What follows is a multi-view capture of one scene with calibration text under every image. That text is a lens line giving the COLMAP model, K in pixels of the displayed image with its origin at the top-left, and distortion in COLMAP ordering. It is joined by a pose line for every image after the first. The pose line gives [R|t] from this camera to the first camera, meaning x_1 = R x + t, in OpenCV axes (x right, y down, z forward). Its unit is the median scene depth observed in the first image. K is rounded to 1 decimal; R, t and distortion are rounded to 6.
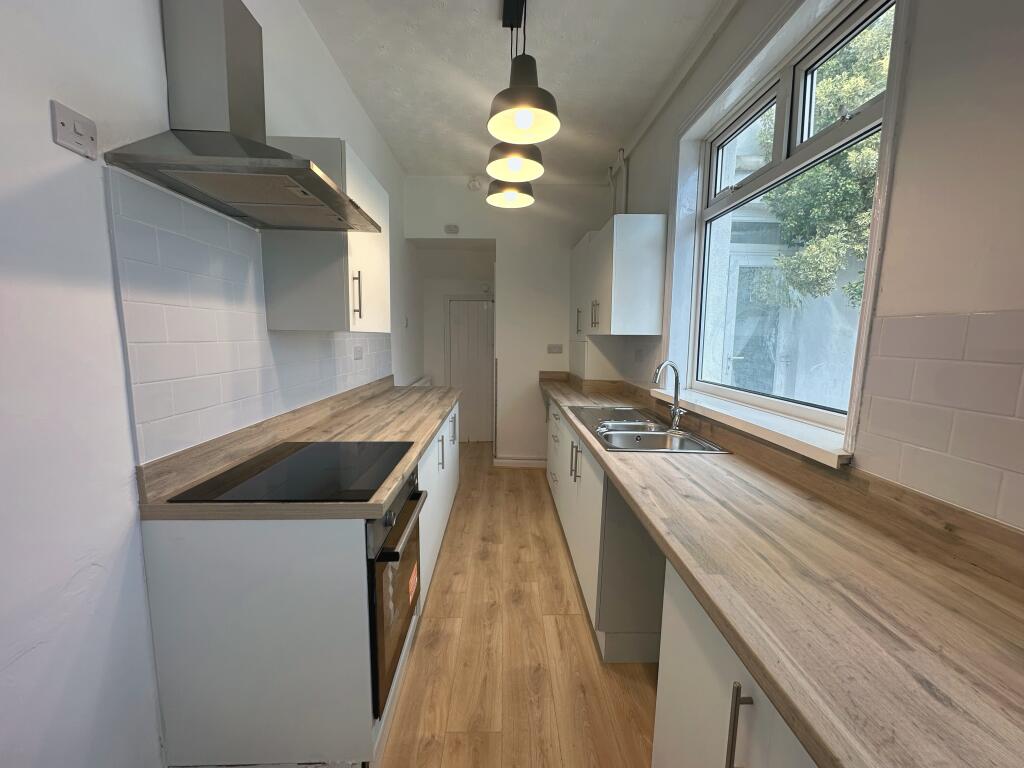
lens RADIAL K [[405.5, 0, 515.0], [0, 405.5, 384.6], [0, 0, 1]] dist [-0.000174, -0.000027]
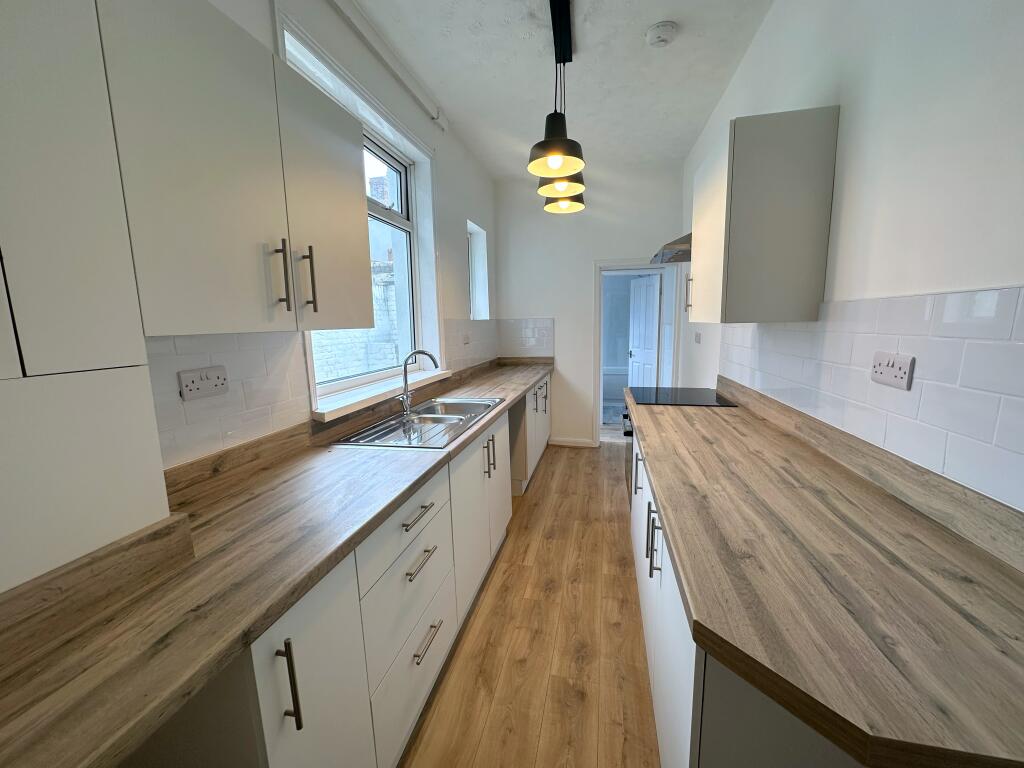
lens RADIAL K [[405.5, 0, 514.8], [0, 405.5, 381.8], [0, 0, 1]] dist [-0.000174, -0.000027]
pose [[-0.969518, -0.063646, 0.236609, -0.113174], [0.001920, 0.963670, 0.267087, -0.232350], [-0.245012, 0.259401, -0.934174, 1.768916]]
